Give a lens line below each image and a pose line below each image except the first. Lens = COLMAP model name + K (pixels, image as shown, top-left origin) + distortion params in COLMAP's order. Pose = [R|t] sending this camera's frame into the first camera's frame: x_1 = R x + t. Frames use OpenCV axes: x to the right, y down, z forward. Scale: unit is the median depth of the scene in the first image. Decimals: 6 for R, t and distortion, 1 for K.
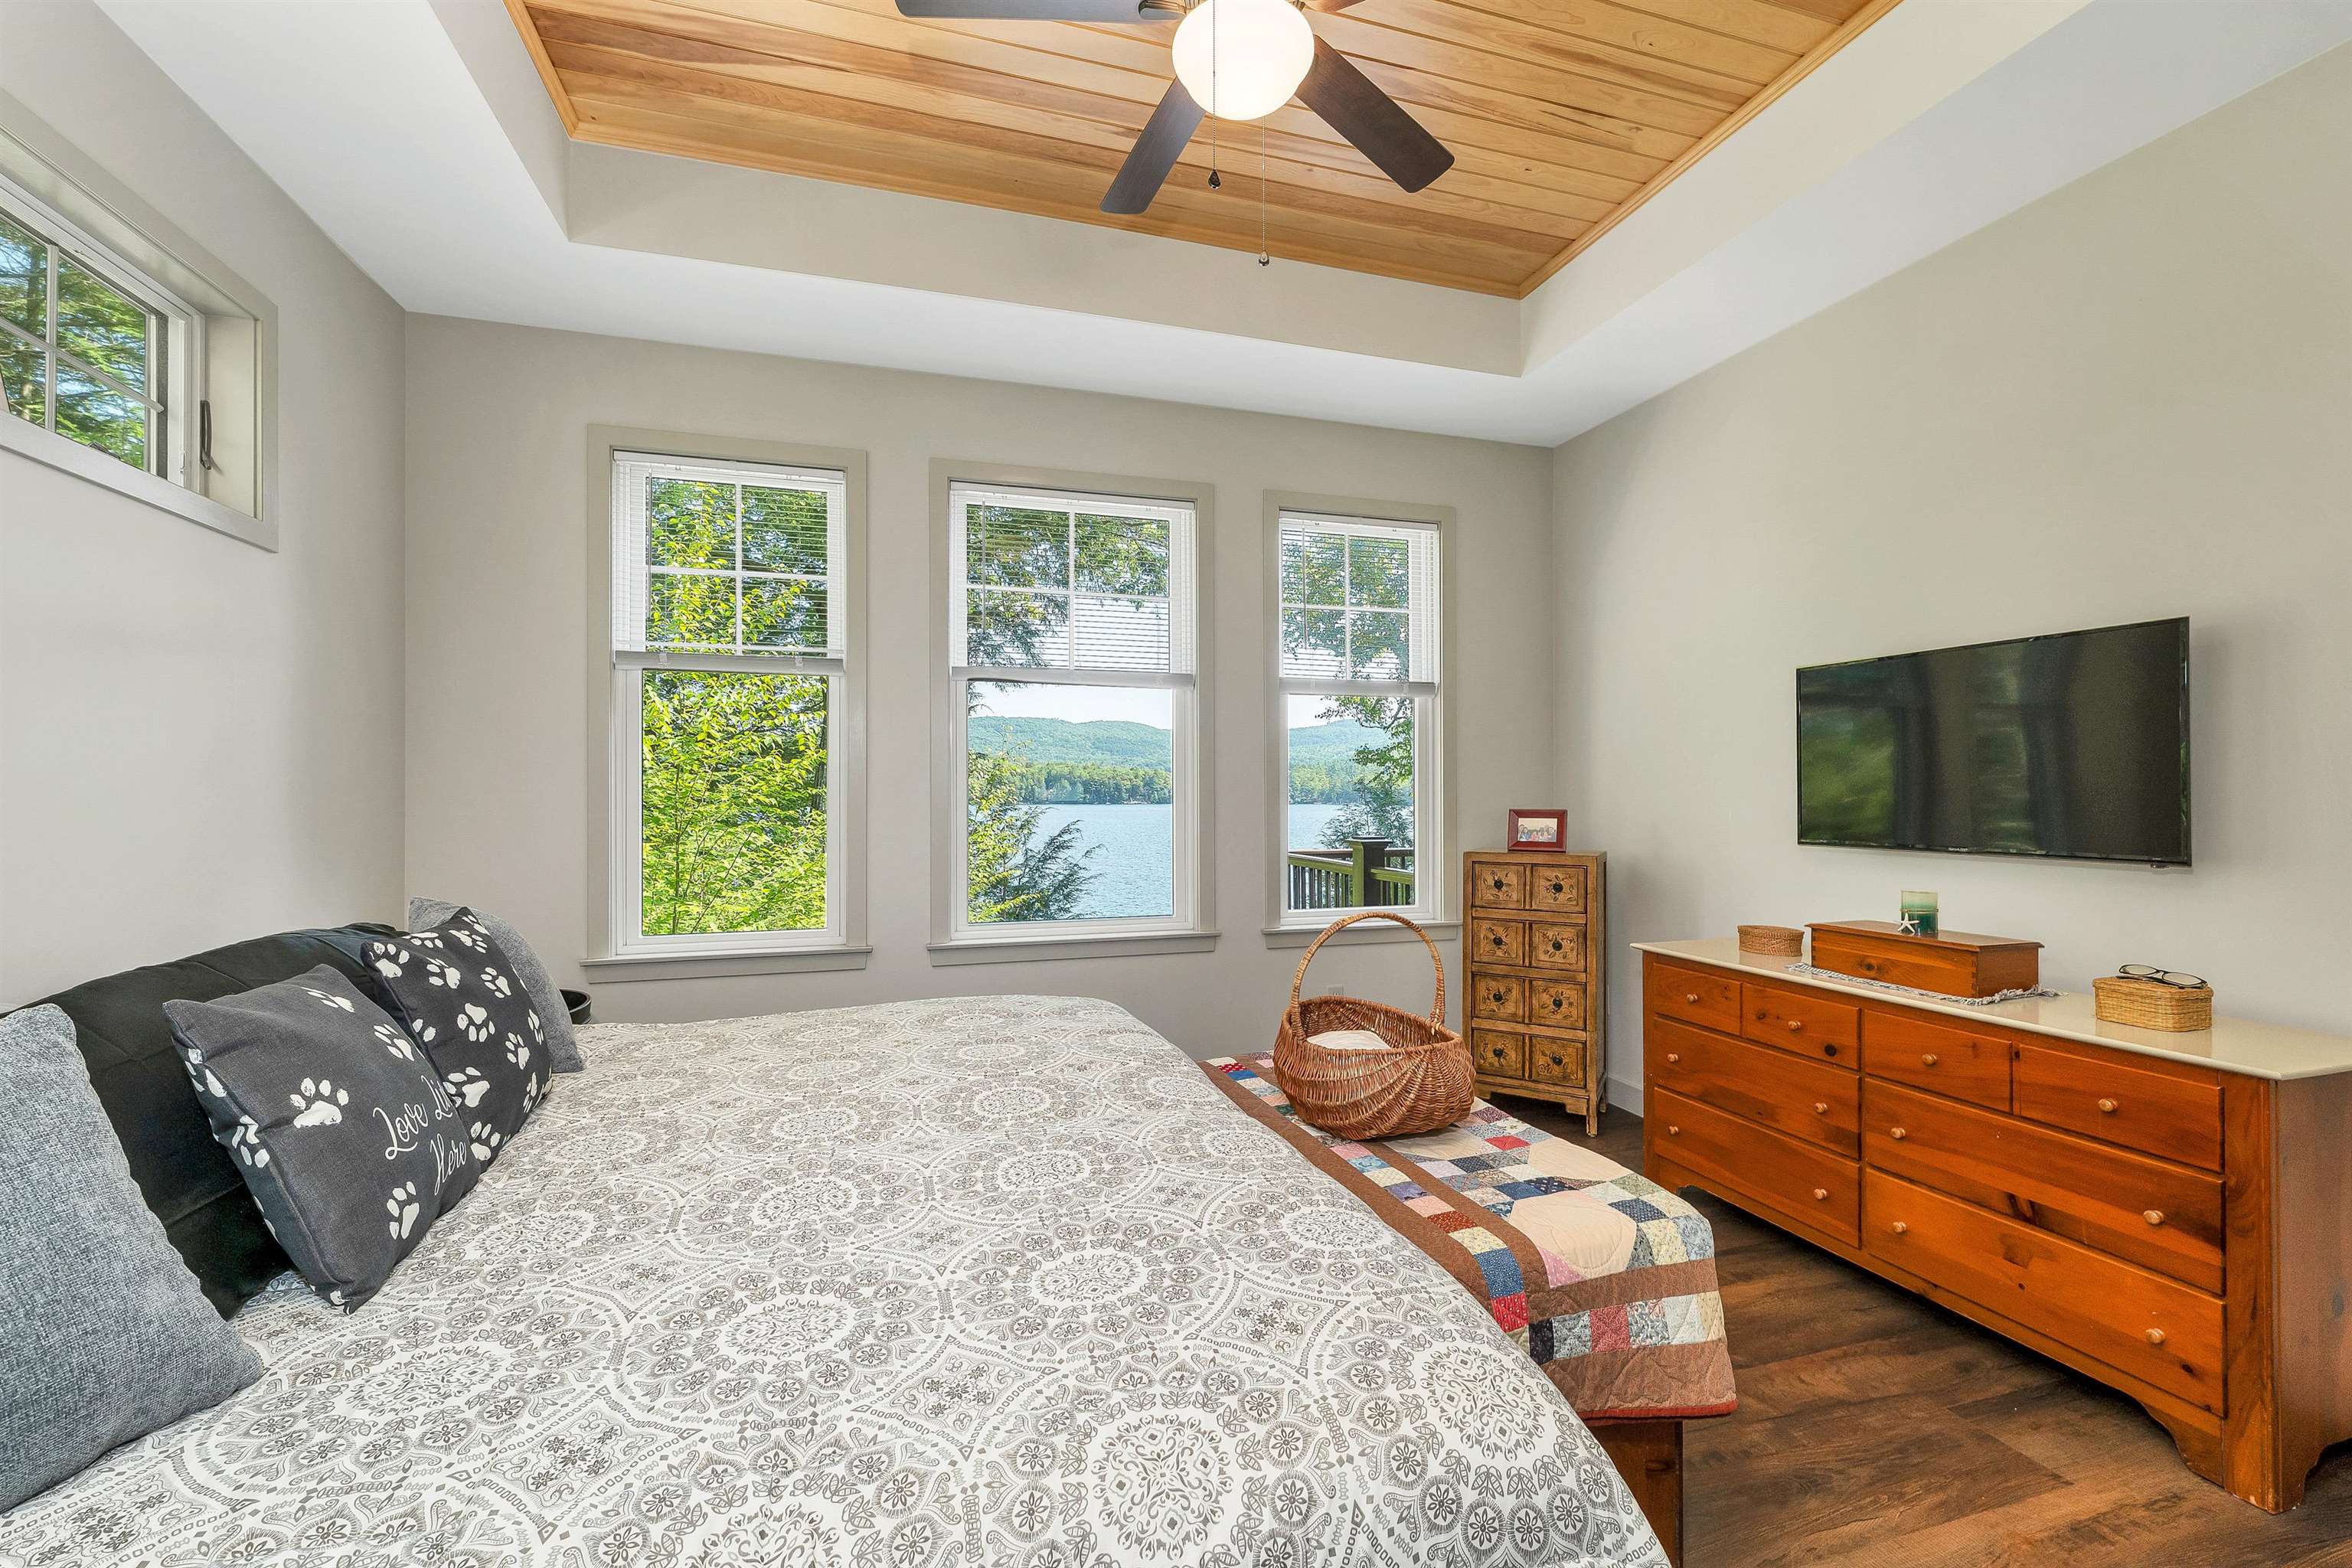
lens RADIAL K [[946.6, 0, 1176.0], [0, 946.6, 784.0], [0, 0, 1]] dist [-0.002659, -0.000051]
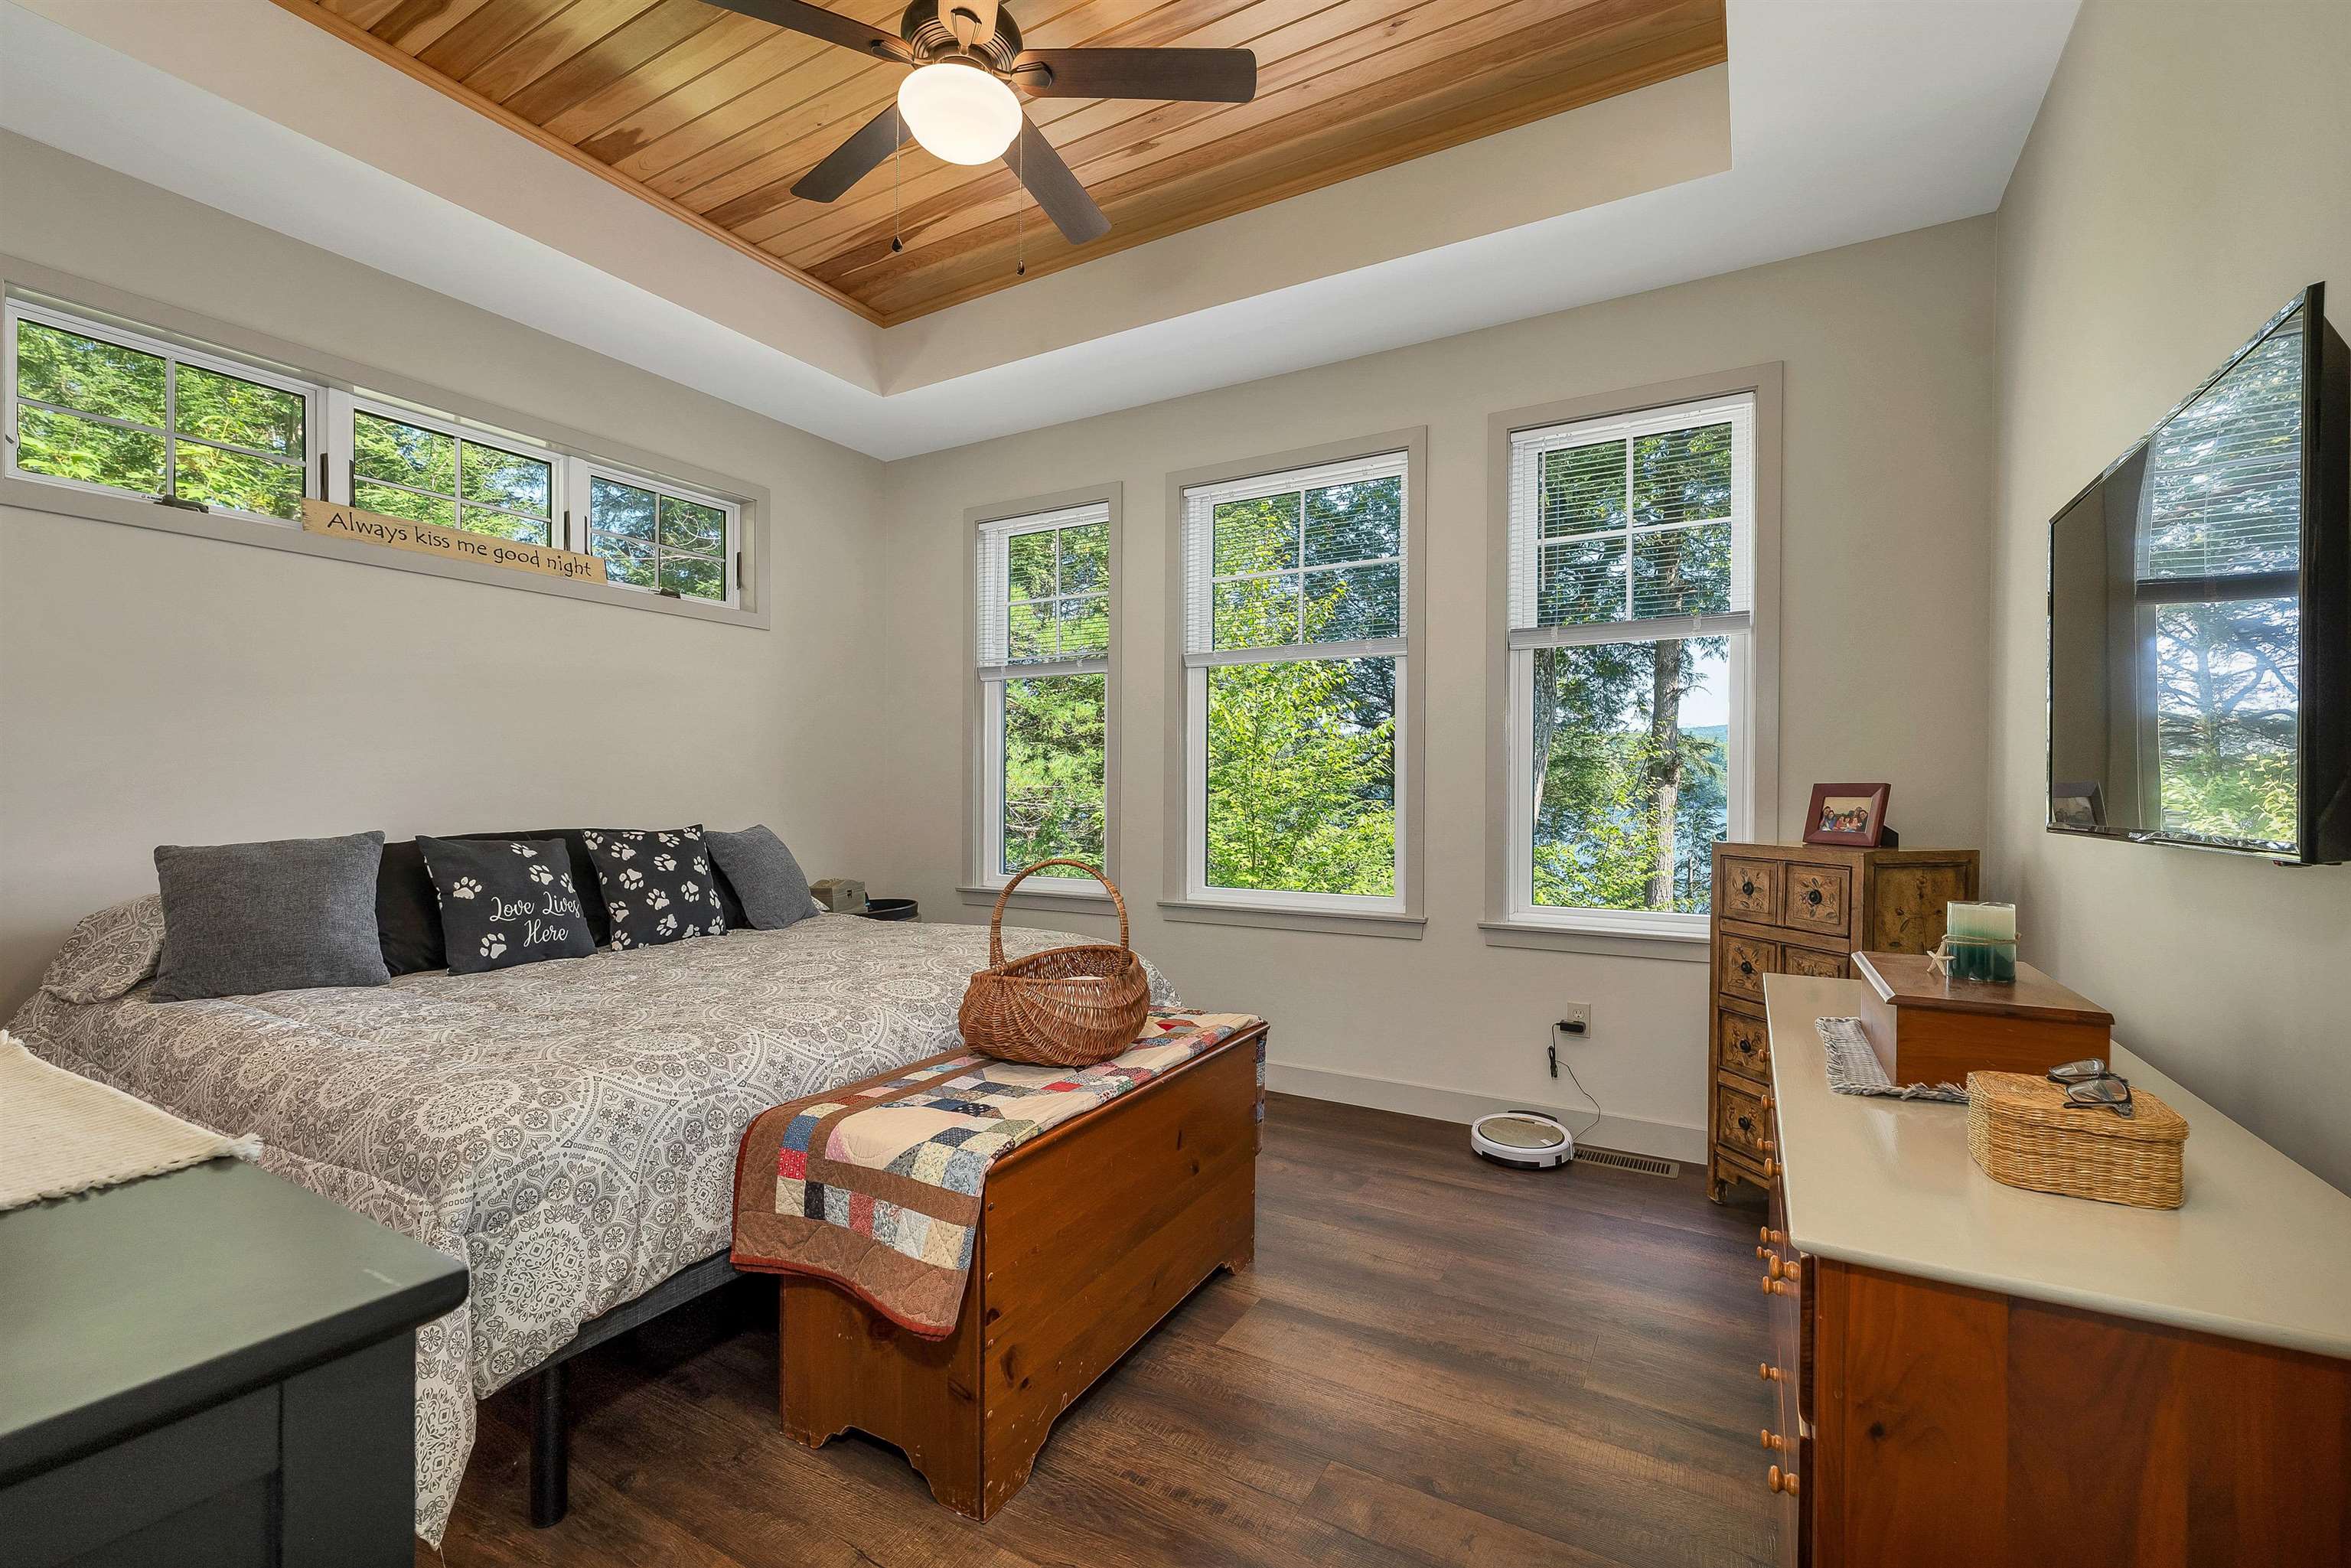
lens RADIAL K [[994.7, 0, 1175.2], [0, 994.7, 789.1], [0, 0, 1]] dist [0.001231, 0.000056]
pose [[0.692189, 0.002885, -0.721711, 1.158300], [0.001340, 0.999985, 0.005282, 0.054174], [0.721715, -0.004623, 0.692175, 0.342820]]
